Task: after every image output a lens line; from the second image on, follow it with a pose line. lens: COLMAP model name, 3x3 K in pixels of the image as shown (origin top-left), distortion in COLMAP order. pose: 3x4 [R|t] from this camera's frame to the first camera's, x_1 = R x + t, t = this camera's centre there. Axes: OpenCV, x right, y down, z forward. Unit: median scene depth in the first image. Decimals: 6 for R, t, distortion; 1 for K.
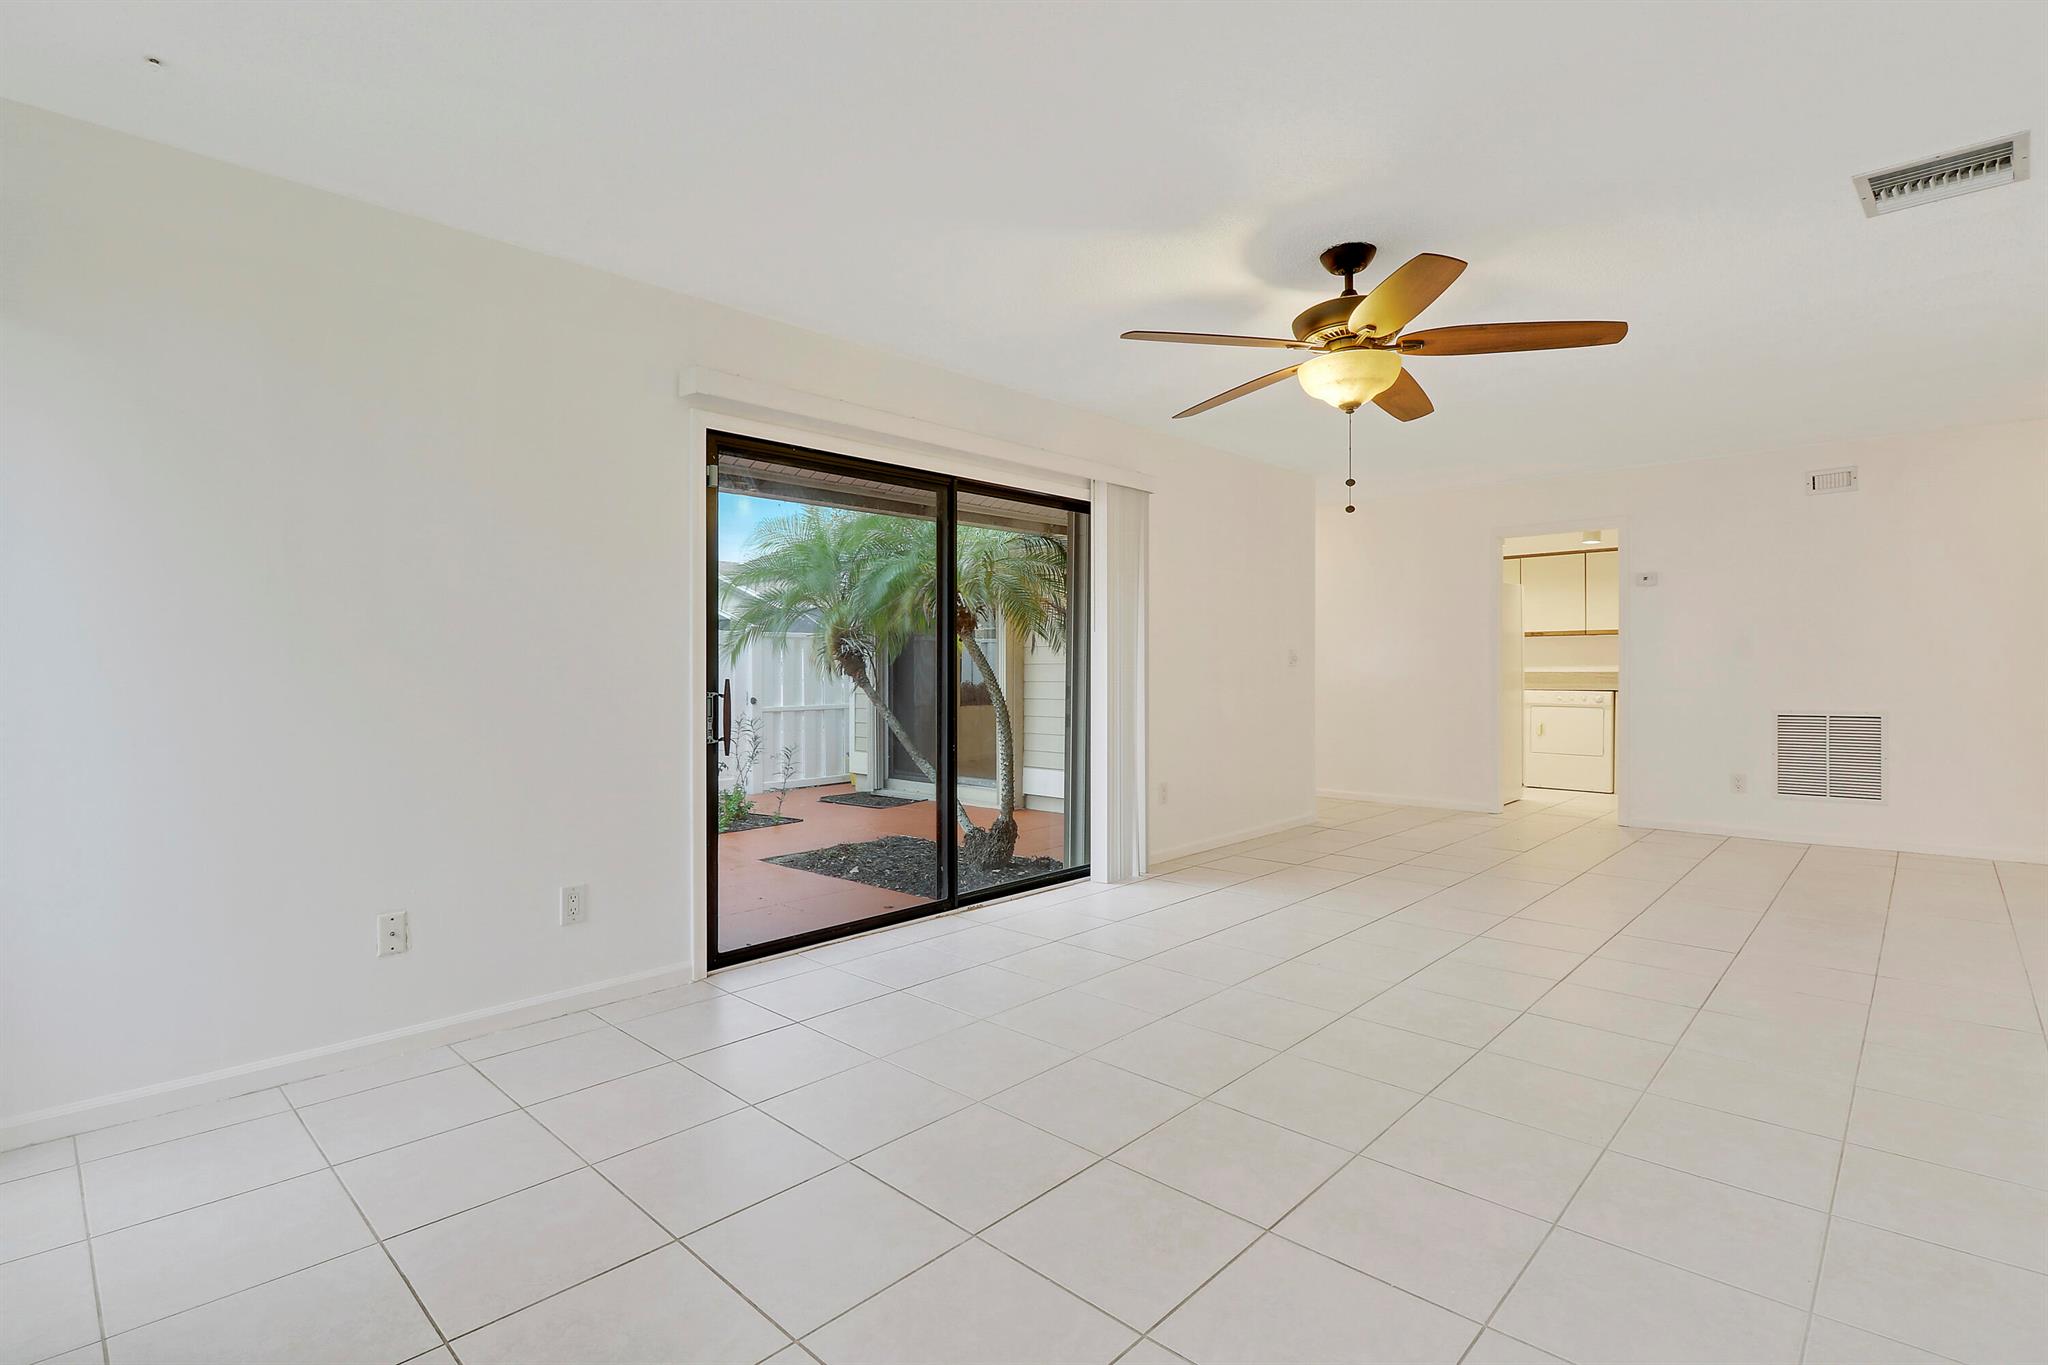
lens RADIAL K [[975.8, 0, 1016.0], [0, 975.8, 684.8], [0, 0, 1]] dist [-0.002144, -0.000157]
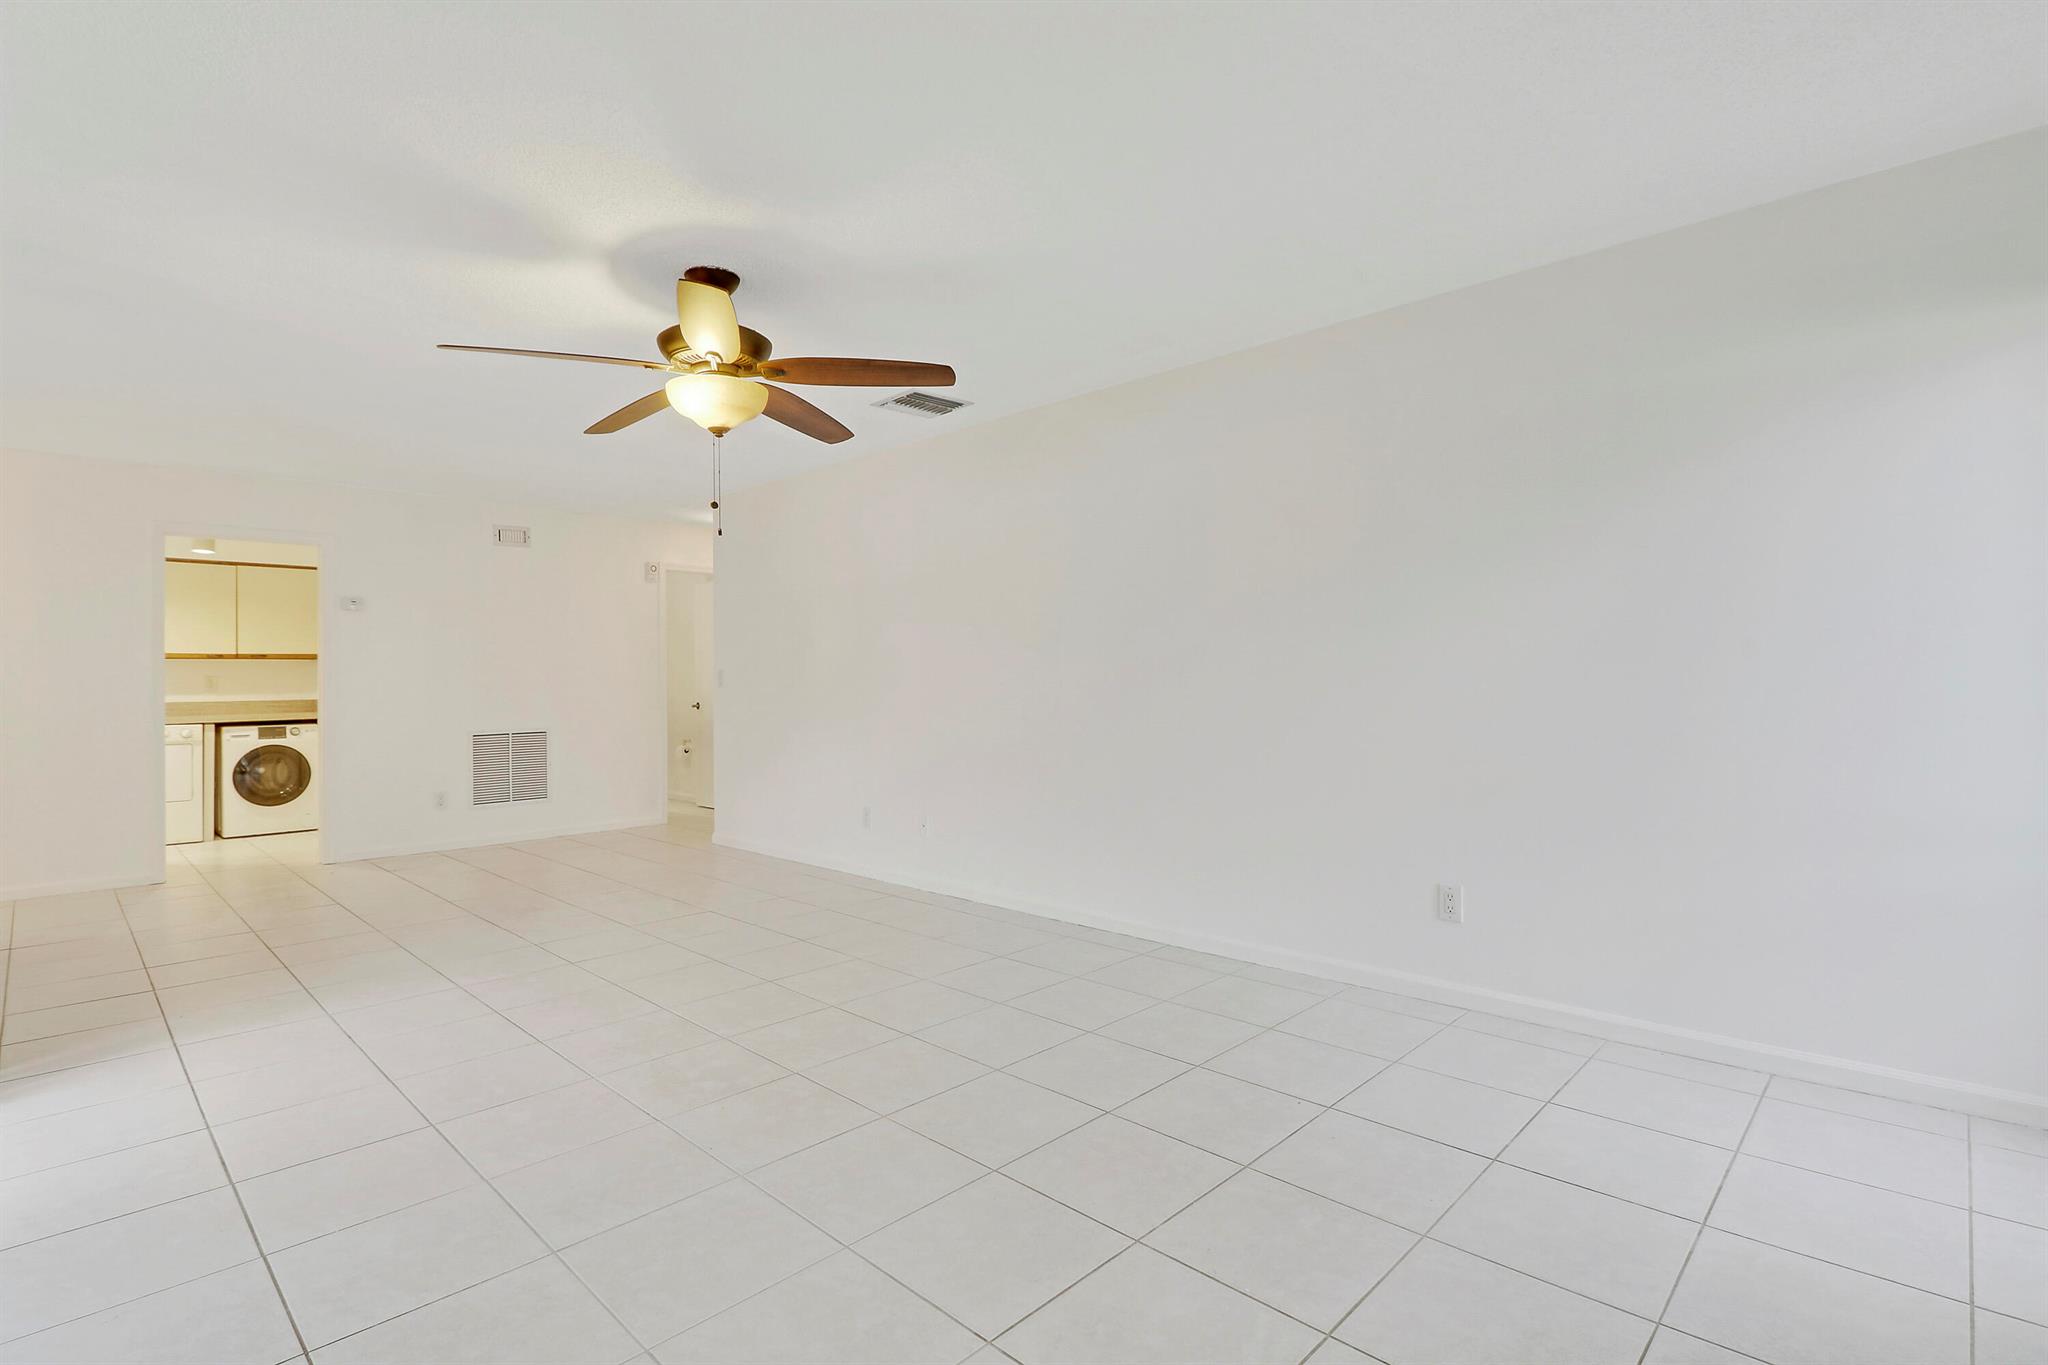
lens RADIAL K [[975.8, 0, 1012.0], [0, 975.8, 675.2], [0, 0, 1]] dist [-0.002144, -0.000157]
pose [[0.021335, 0.007577, 0.999744, -0.326783], [0.030283, 0.999508, -0.008221, -0.009924], [-0.999314, 0.030451, 0.021095, 0.347735]]
